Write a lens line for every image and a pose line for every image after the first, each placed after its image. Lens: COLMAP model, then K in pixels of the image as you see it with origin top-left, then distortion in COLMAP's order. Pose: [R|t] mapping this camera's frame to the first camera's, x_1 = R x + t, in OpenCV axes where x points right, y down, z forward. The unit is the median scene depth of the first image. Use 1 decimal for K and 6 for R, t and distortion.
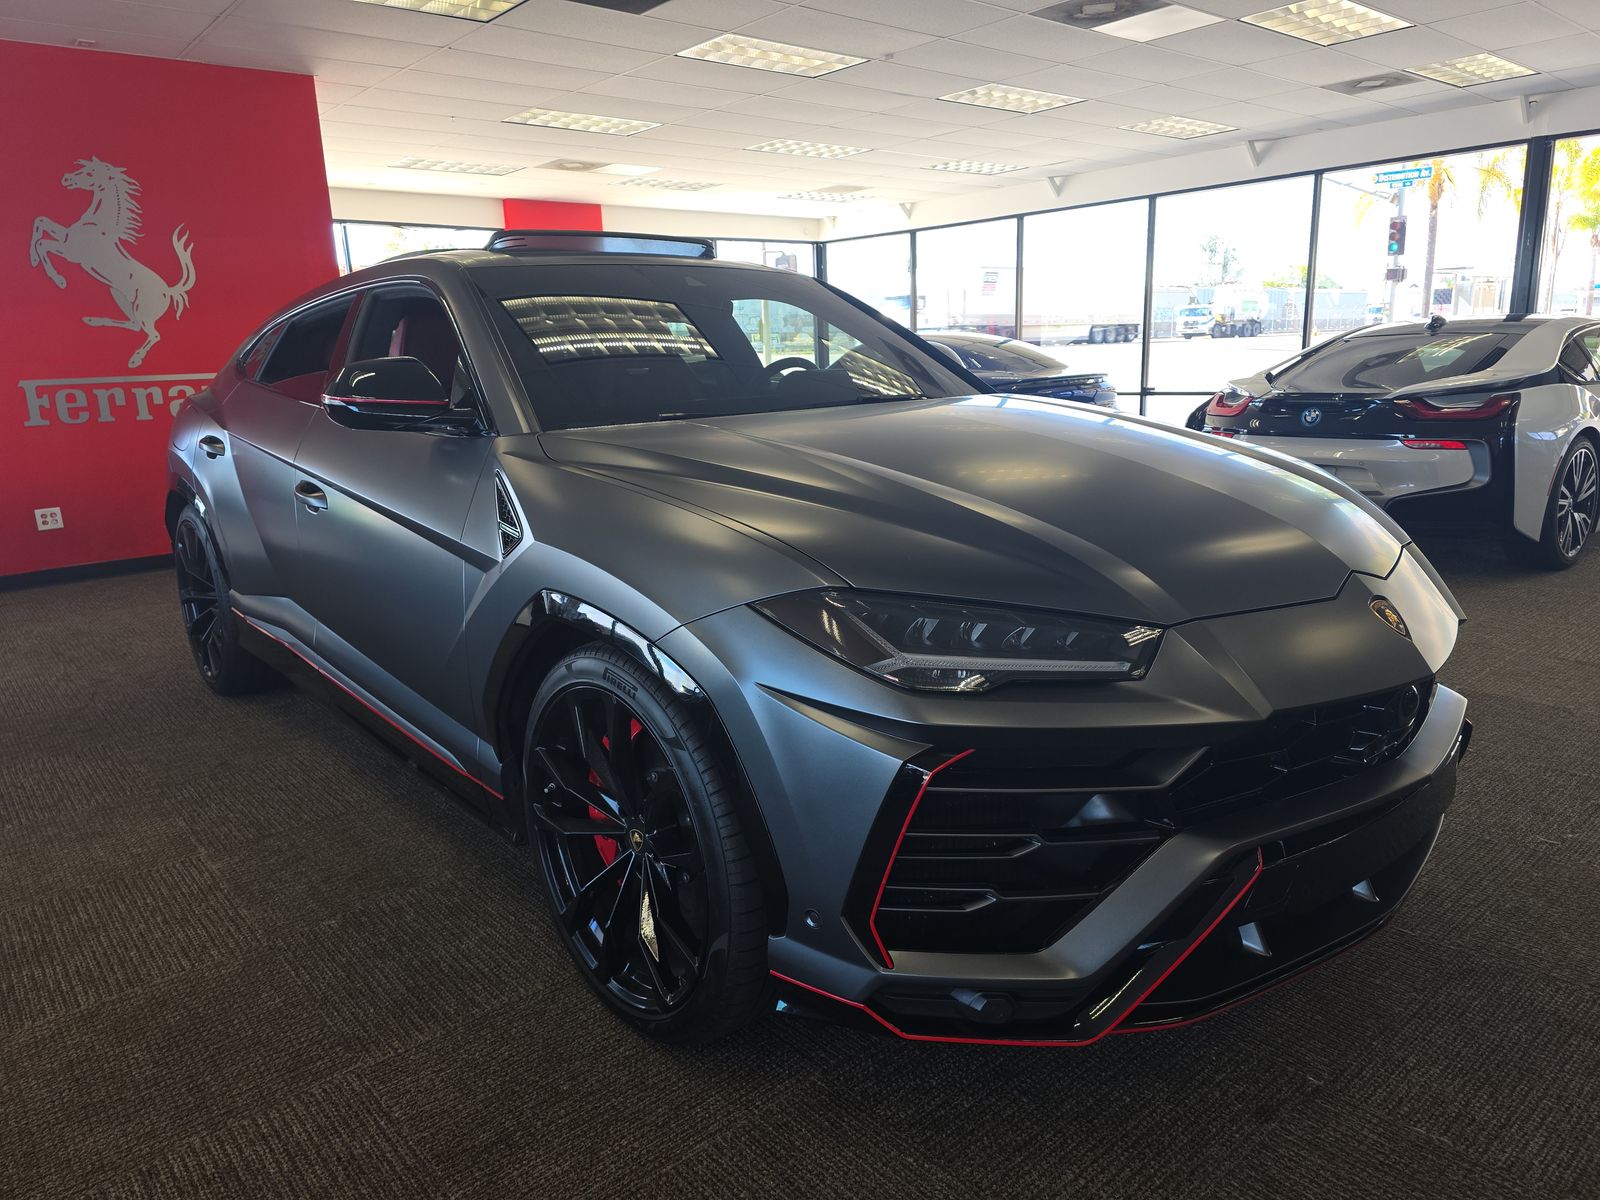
lens RADIAL K [[1108.8, 0, 805.6], [0, 1108.8, 607.0], [0, 0, 1]] dist [0.039496, -0.054133]
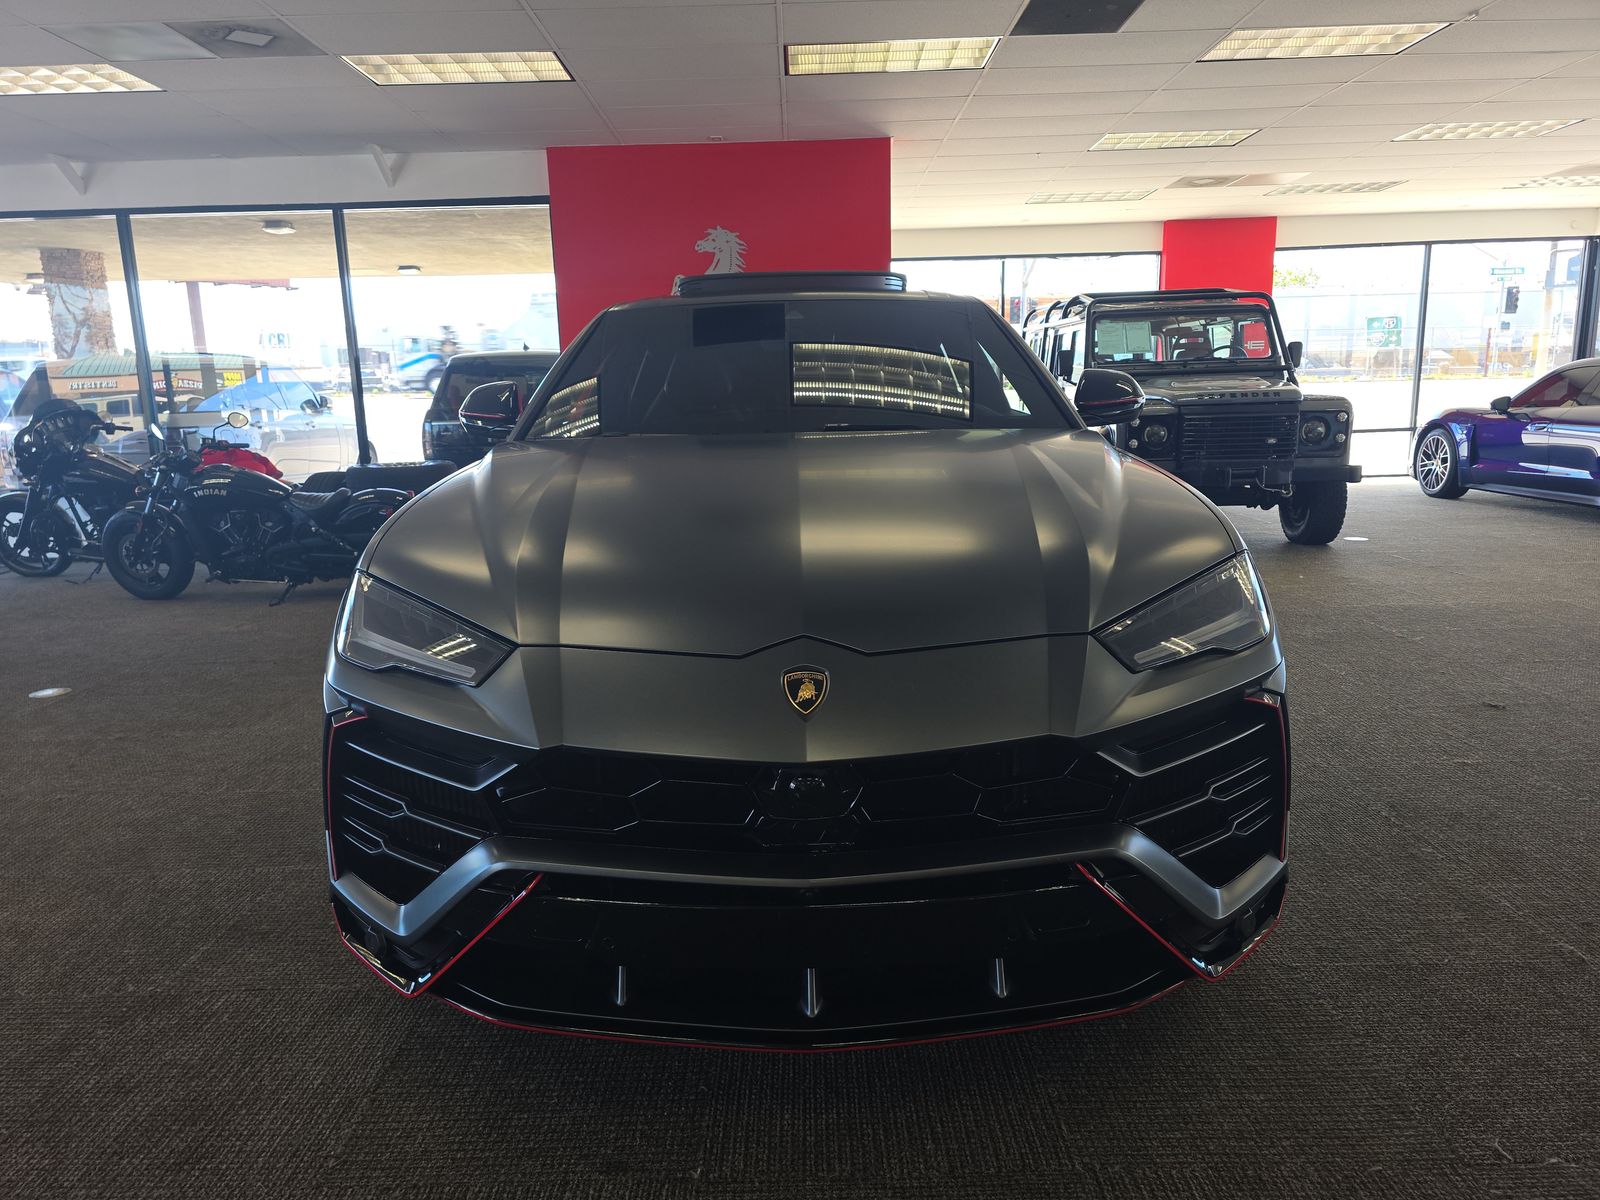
lens RADIAL K [[1108.8, 0, 805.6], [0, 1108.8, 607.0], [0, 0, 1]] dist [0.039496, -0.054133]
pose [[0.741701, 0.136211, -0.656754, 0.256346], [-0.148660, 0.988194, 0.037063, -0.018899], [0.654049, 0.070144, 0.753193, 0.082559]]
